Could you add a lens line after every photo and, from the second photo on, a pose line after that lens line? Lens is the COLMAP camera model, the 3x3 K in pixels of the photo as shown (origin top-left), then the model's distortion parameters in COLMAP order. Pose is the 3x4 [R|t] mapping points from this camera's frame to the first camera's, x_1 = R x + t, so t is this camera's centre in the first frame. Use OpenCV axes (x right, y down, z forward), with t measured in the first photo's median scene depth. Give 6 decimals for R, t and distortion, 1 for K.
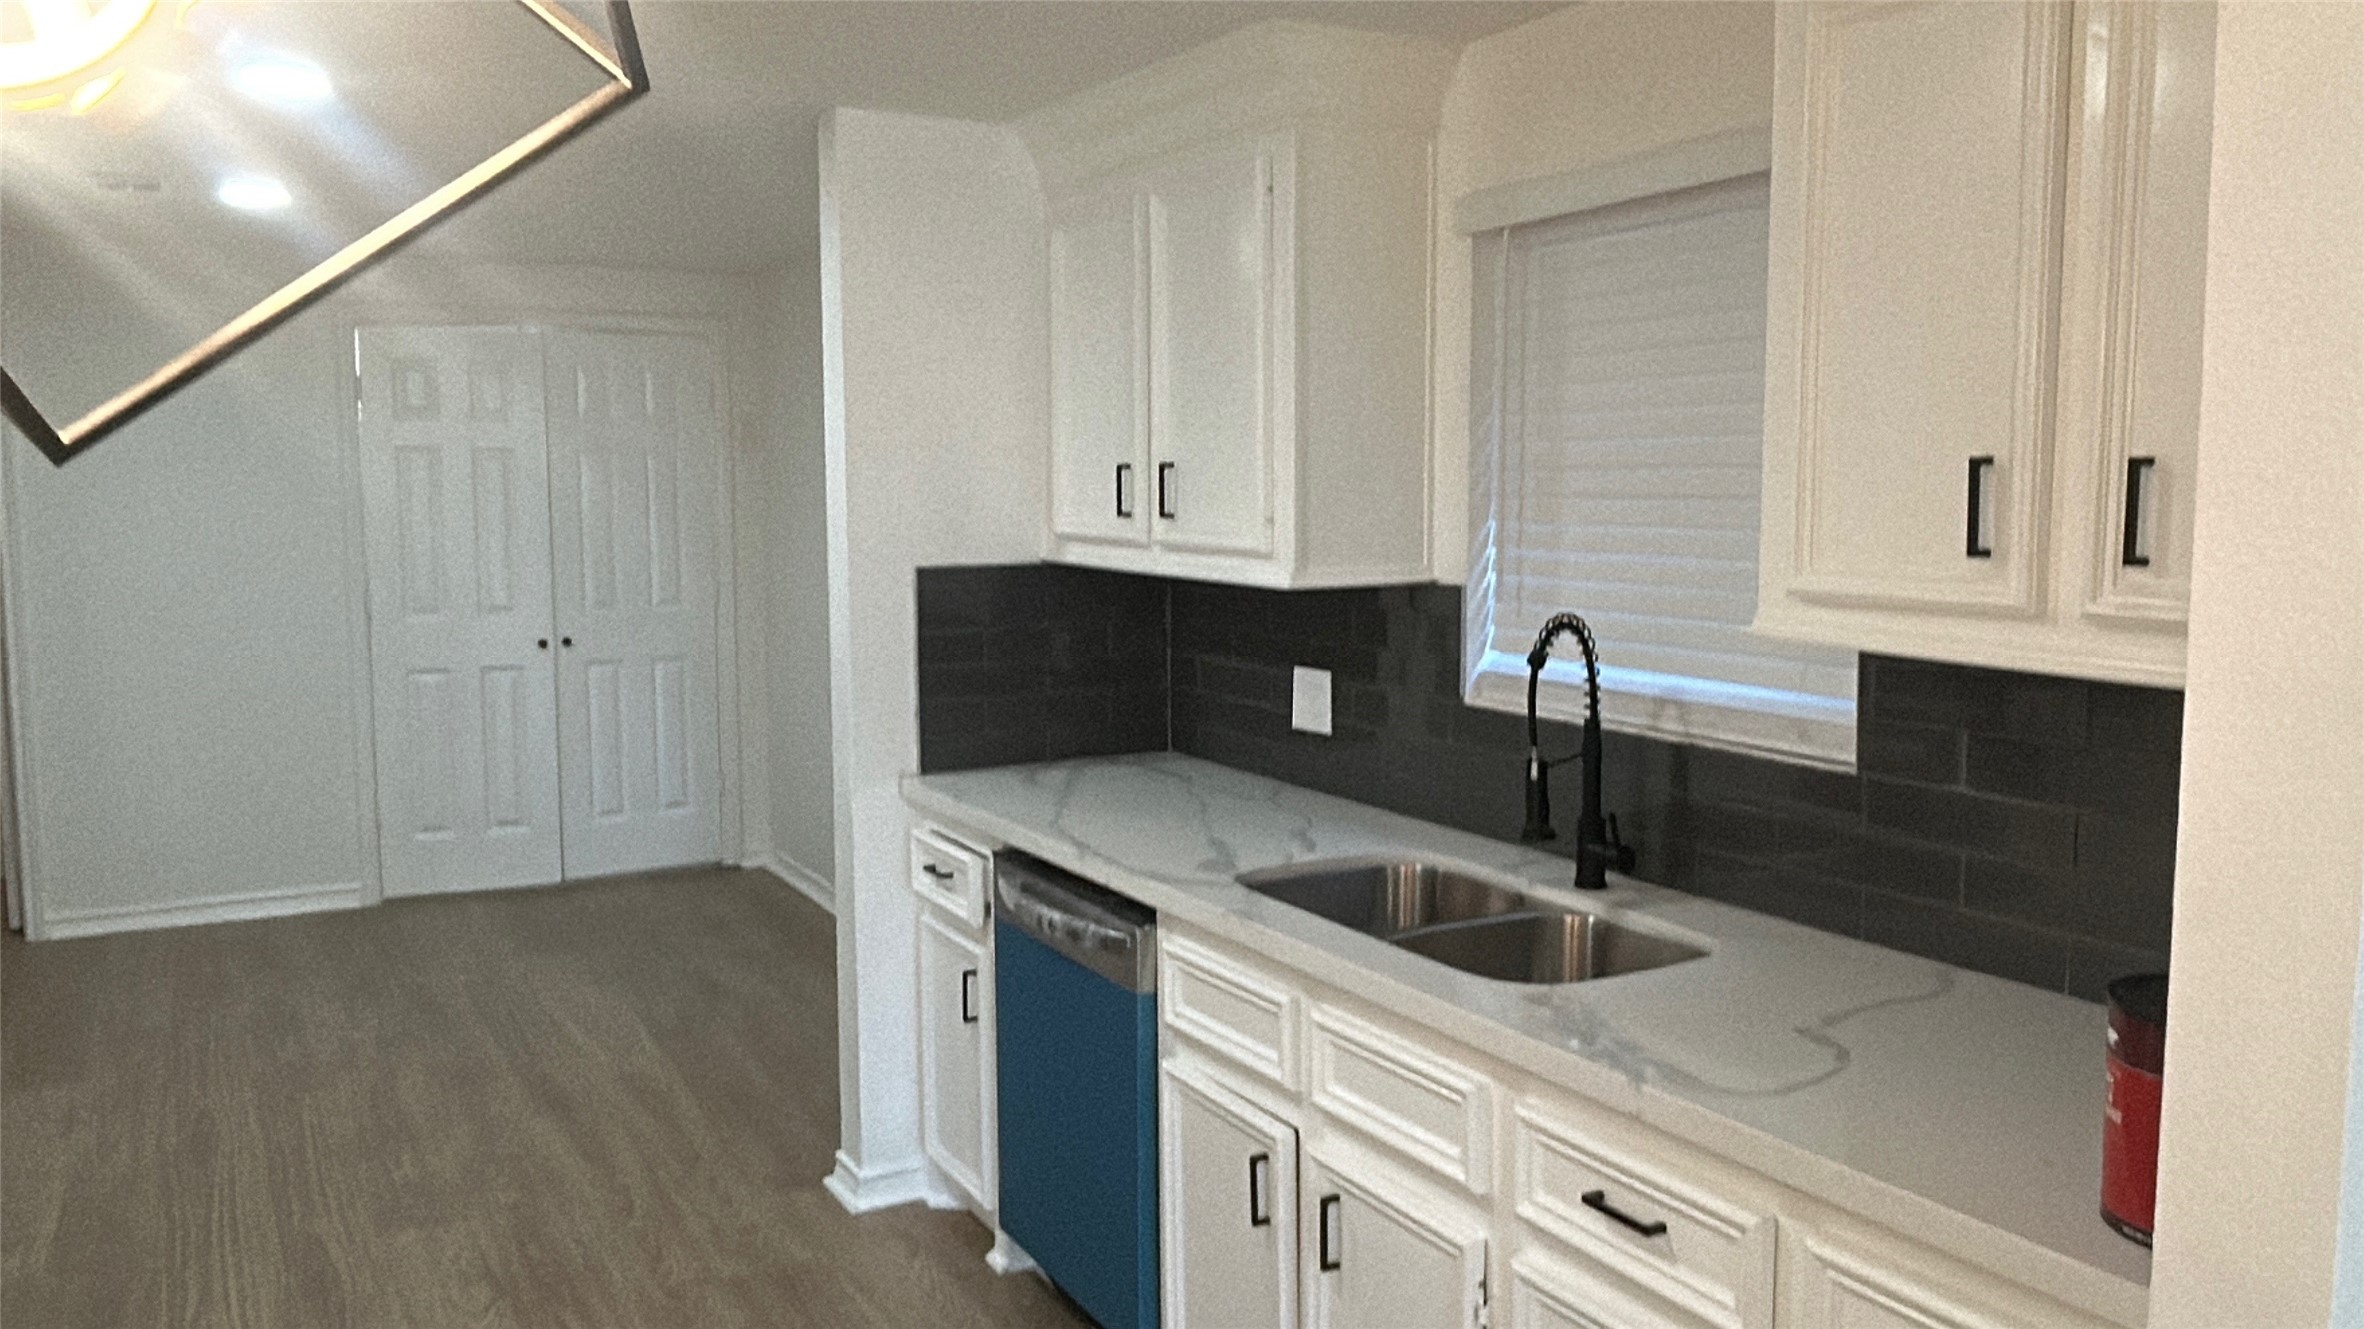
lens RADIAL K [[1834.9, 0, 1178.5], [0, 1834.9, 639.0], [0, 0, 1]] dist [0.004484, 0.000167]
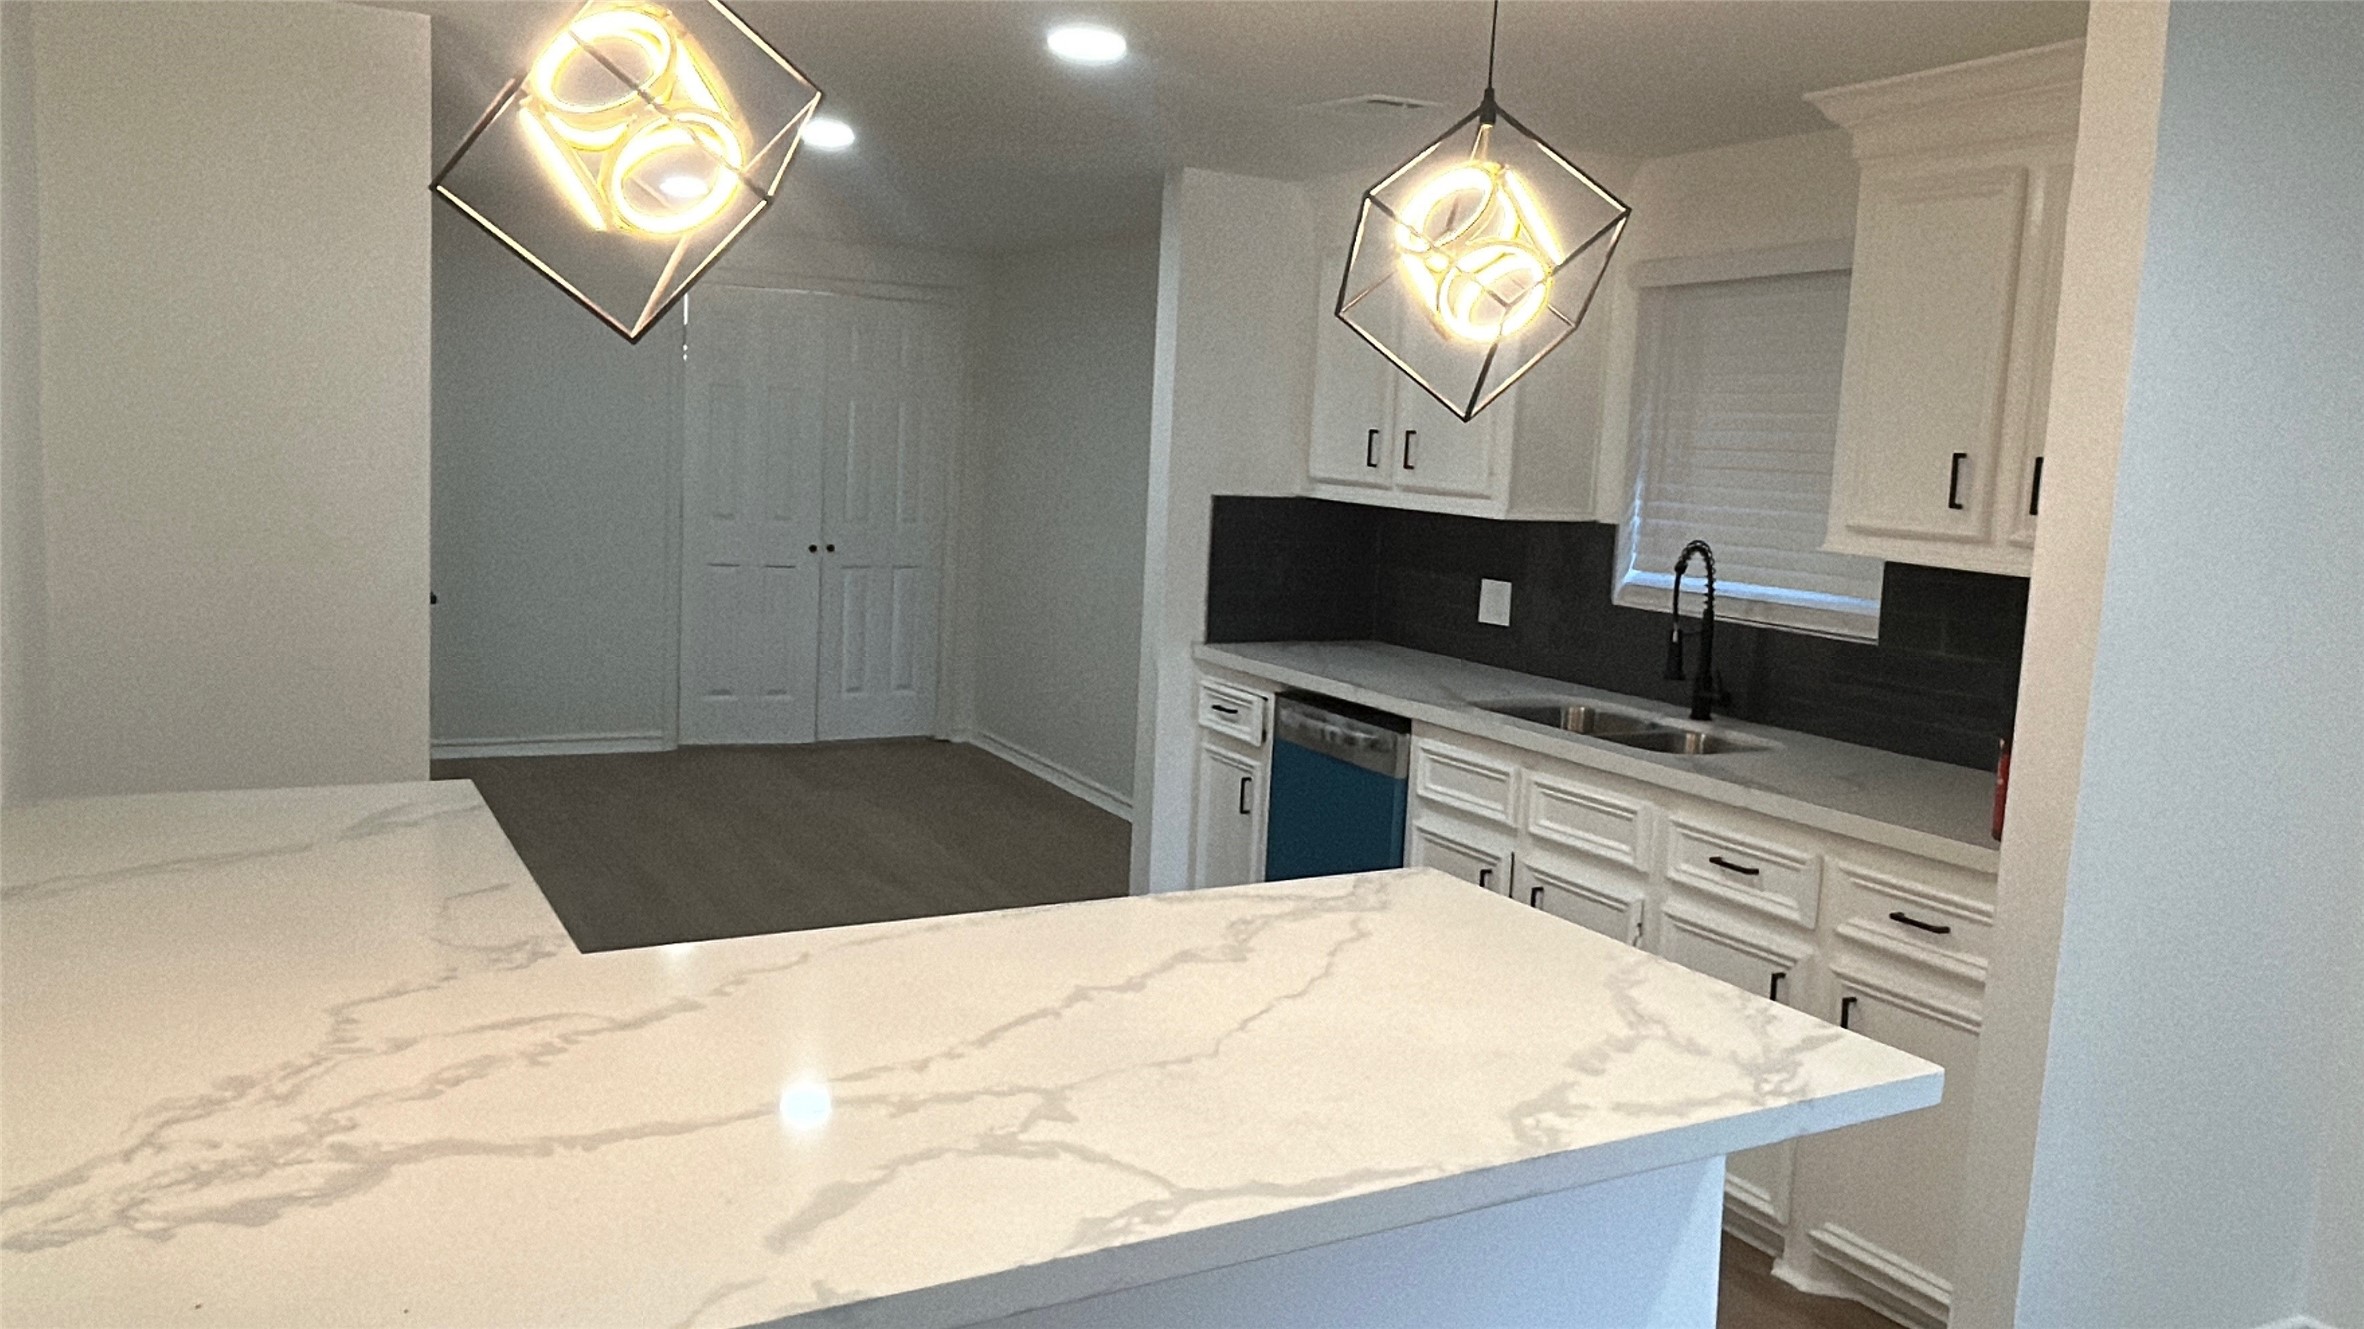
lens RADIAL K [[1834.9, 0, 1178.5], [0, 1834.9, 639.0], [0, 0, 1]] dist [0.004484, 0.000167]
pose [[0.998495, 0.054089, -0.009091, -0.193050], [-0.053898, 0.998346, 0.020021, 0.056507], [0.010158, -0.019501, 0.999758, -0.519771]]
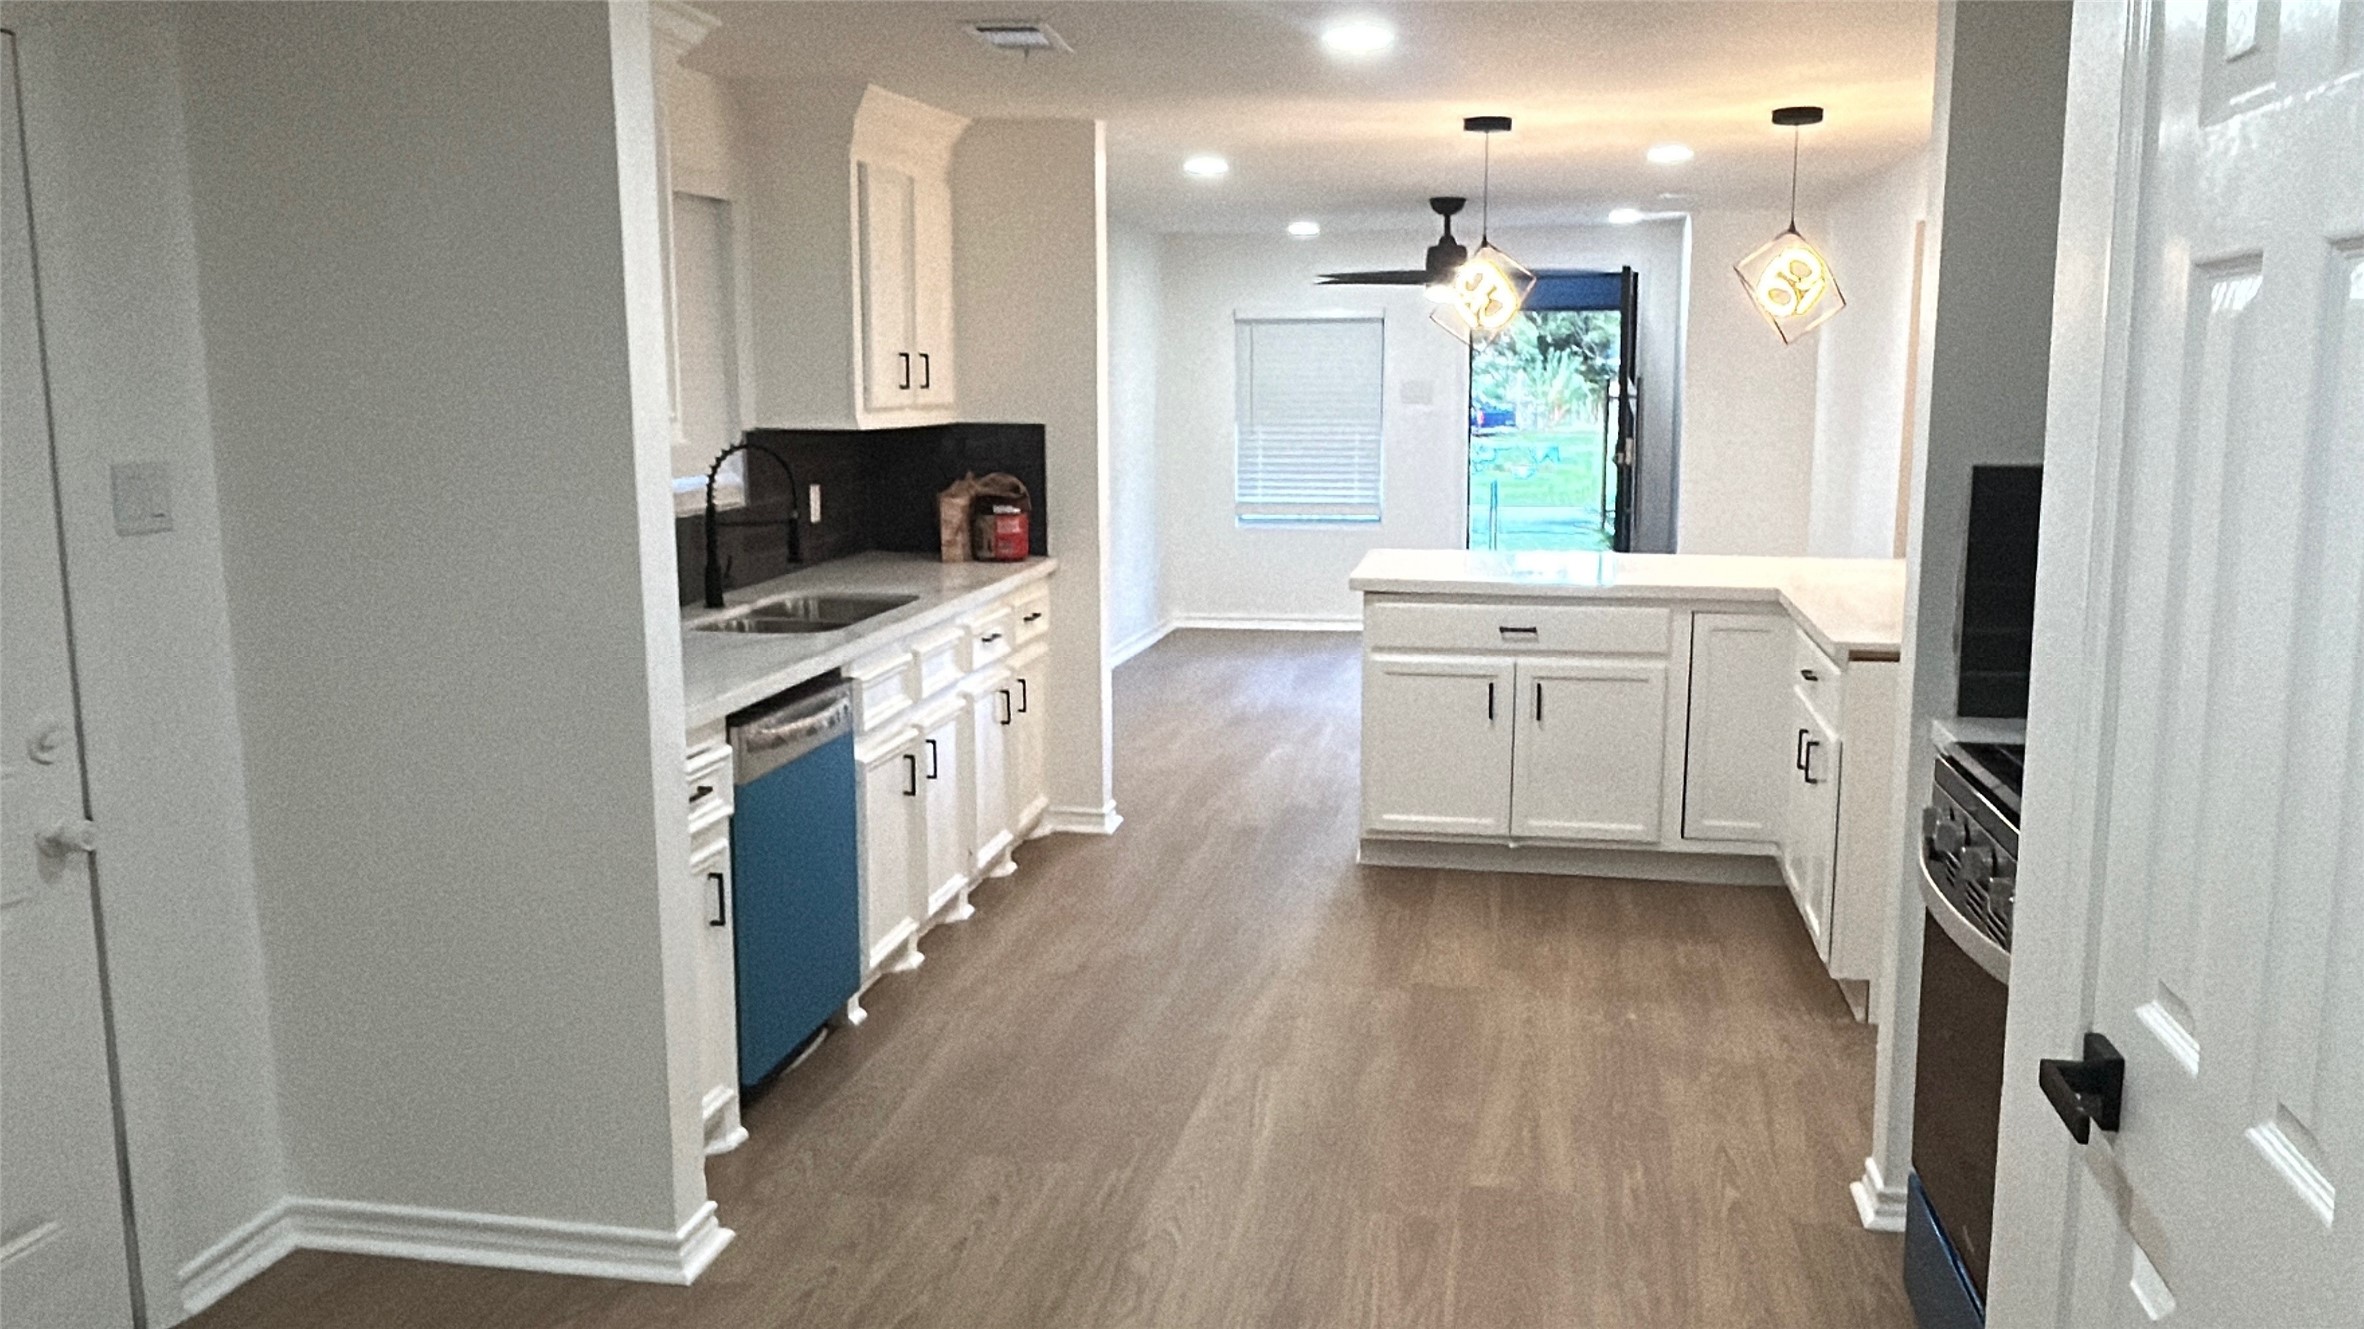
lens RADIAL K [[1885.2, 0, 1182.0], [0, 1885.2, 664.5], [0, 0, 1]] dist [0.040907, -0.001437]
pose [[-0.781717, -0.093759, 0.616545, -1.467699], [0.063897, 0.971389, 0.228735, -0.226677], [-0.620351, 0.218202, -0.753361, 2.526501]]
